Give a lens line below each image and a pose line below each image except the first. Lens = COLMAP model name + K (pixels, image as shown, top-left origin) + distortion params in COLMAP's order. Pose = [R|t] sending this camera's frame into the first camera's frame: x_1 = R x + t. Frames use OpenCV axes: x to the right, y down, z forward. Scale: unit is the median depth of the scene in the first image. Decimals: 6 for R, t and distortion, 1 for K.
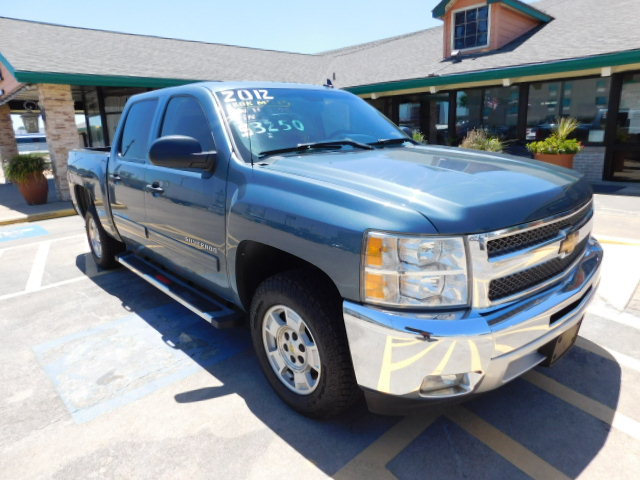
lens RADIAL K [[423.5, 0, 321.7], [0, 423.5, 238.9], [0, 0, 1]] dist [-0.064540, 0.051083]
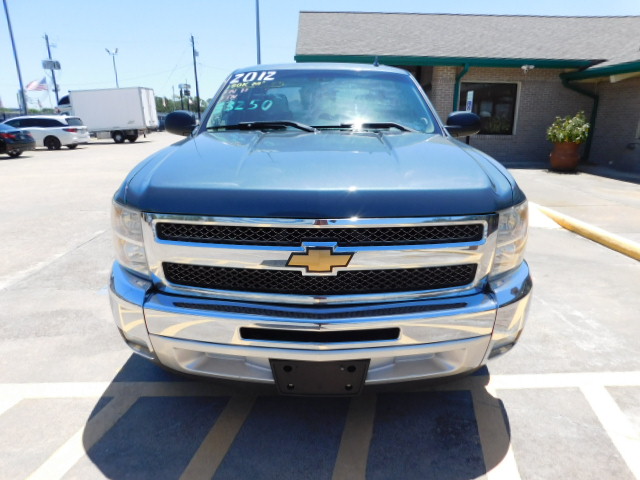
lens RADIAL K [[423.5, 0, 321.7], [0, 423.5, 238.9], [0, 0, 1]] dist [-0.064540, 0.051083]
pose [[0.742809, 0.231479, -0.628214, 0.771682], [-0.199281, 0.972242, 0.122610, -0.092493], [0.639157, 0.034116, 0.768319, 0.262924]]
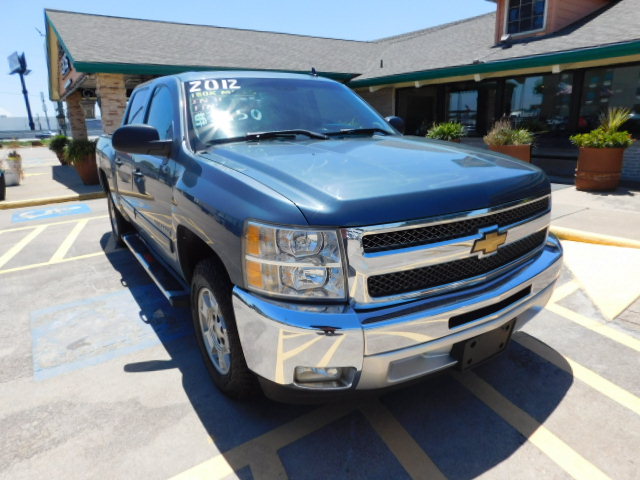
lens RADIAL K [[423.5, 0, 321.7], [0, 423.5, 238.9], [0, 0, 1]] dist [-0.064540, 0.051083]
pose [[0.988330, 0.050395, -0.143753, 0.251605], [-0.046531, 0.998463, 0.030114, -0.007078], [0.145050, -0.023073, 0.989155, 0.008786]]
